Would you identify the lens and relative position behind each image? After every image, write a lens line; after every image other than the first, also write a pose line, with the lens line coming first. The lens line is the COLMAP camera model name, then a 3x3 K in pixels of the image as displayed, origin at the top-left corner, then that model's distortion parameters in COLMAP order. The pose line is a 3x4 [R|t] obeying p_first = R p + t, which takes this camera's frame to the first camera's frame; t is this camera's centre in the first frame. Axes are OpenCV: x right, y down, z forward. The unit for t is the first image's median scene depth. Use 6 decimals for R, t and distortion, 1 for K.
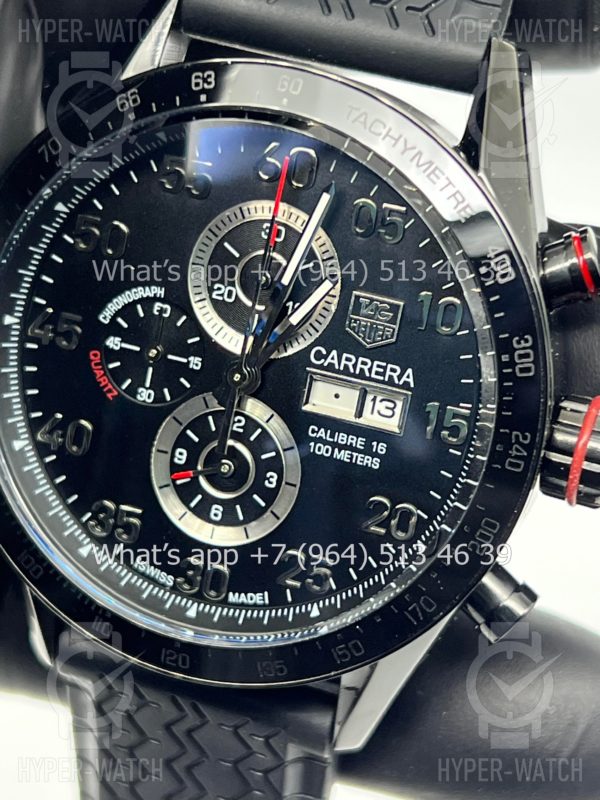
lens RADIAL K [[1910.1, 0, 297.5], [0, 1910.1, 403.6], [0, 0, 1]] dist [0.264558, 0.000000]
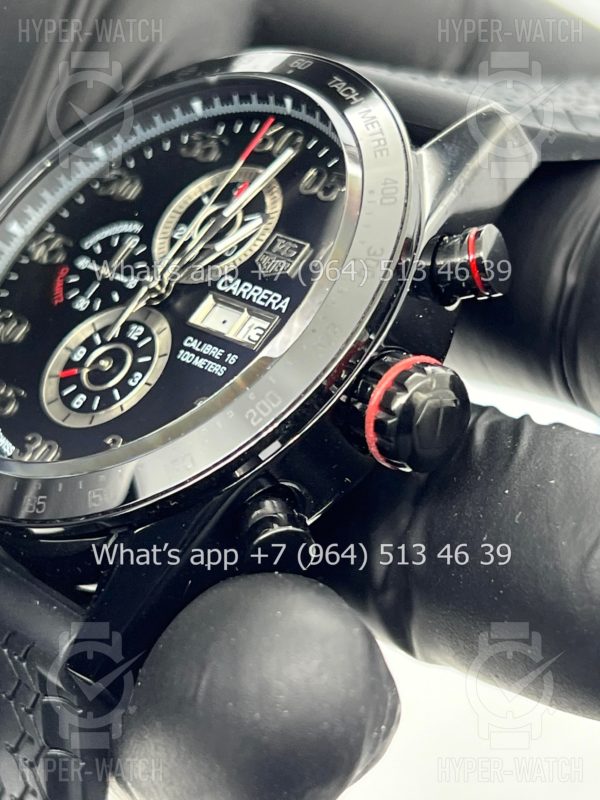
lens RADIAL K [[1910.1, 0, 301.6], [0, 1910.1, 402.6], [0, 0, 1]] dist [0.264558, 0.000000]
pose [[0.866123, 0.255433, -0.429634, 0.512187], [-0.457799, 0.750418, -0.476752, 0.502493], [0.200627, 0.609612, 0.766891, 0.243765]]
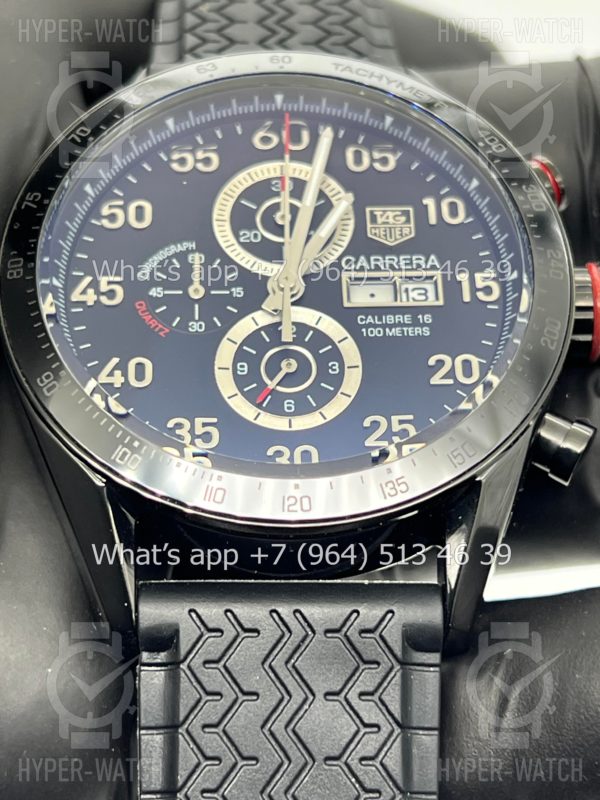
lens RADIAL K [[1910.1, 0, 298.5], [0, 1910.1, 394.1], [0, 0, 1]] dist [0.264558, 0.000000]
pose [[0.929124, -0.046390, 0.366847, -0.427955], [0.269483, 0.764282, -0.585877, 0.676967], [-0.253196, 0.643212, 0.722614, 0.249024]]
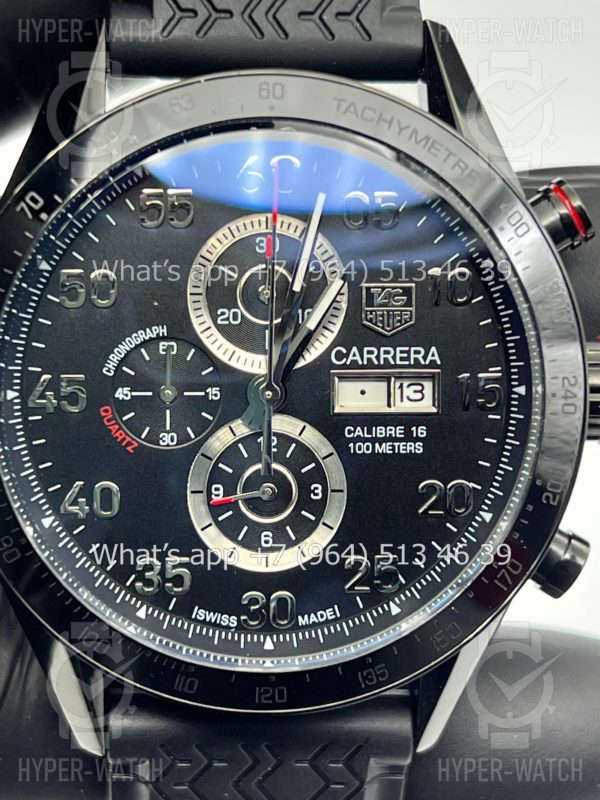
lens RADIAL K [[1910.1, 0, 297.5], [0, 1910.1, 399.9], [0, 0, 1]] dist [0.264558, 0.000000]
pose [[0.928889, -0.216980, 0.300142, -0.311560], [0.240110, 0.969837, -0.041982, 0.033523], [-0.281980, 0.111064, 0.952970, 0.060761]]
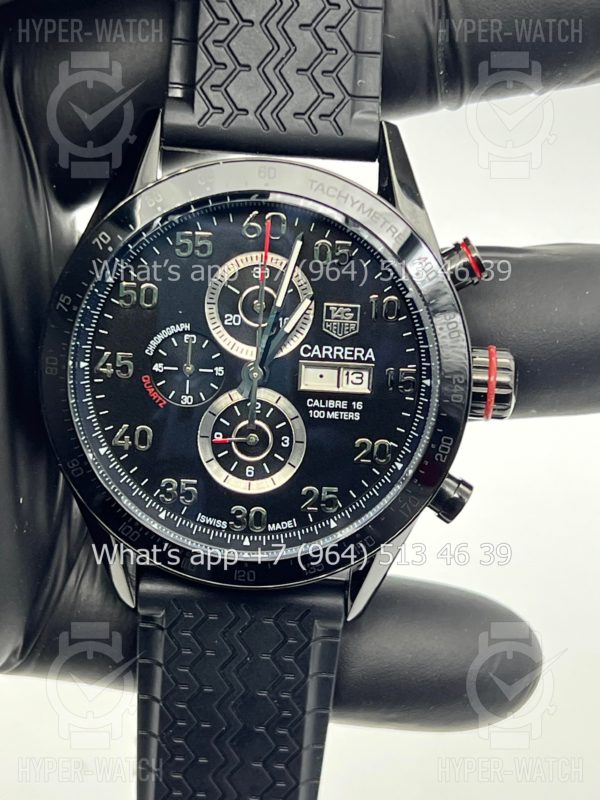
lens RADIAL K [[1910.1, 0, 298.2], [0, 1910.1, 398.3], [0, 0, 1]] dist [0.264558, 0.000000]
pose [[0.956744, -0.175034, 0.232386, -0.339146], [0.178390, 0.983937, 0.006667, -0.000228], [-0.229821, 0.035076, 0.972601, -0.415956]]
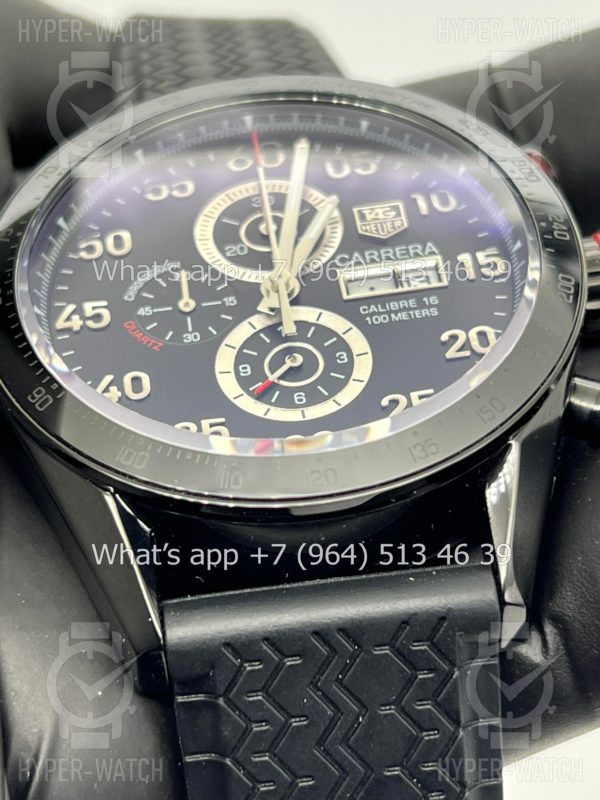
lens RADIAL K [[1910.1, 0, 296.0], [0, 1910.1, 397.6], [0, 0, 1]] dist [0.264558, 0.000000]
pose [[0.918794, -0.097700, 0.382455, -0.423781], [0.360495, 0.602396, -0.712153, 0.762423], [-0.160812, 0.792195, 0.588699, 0.439323]]
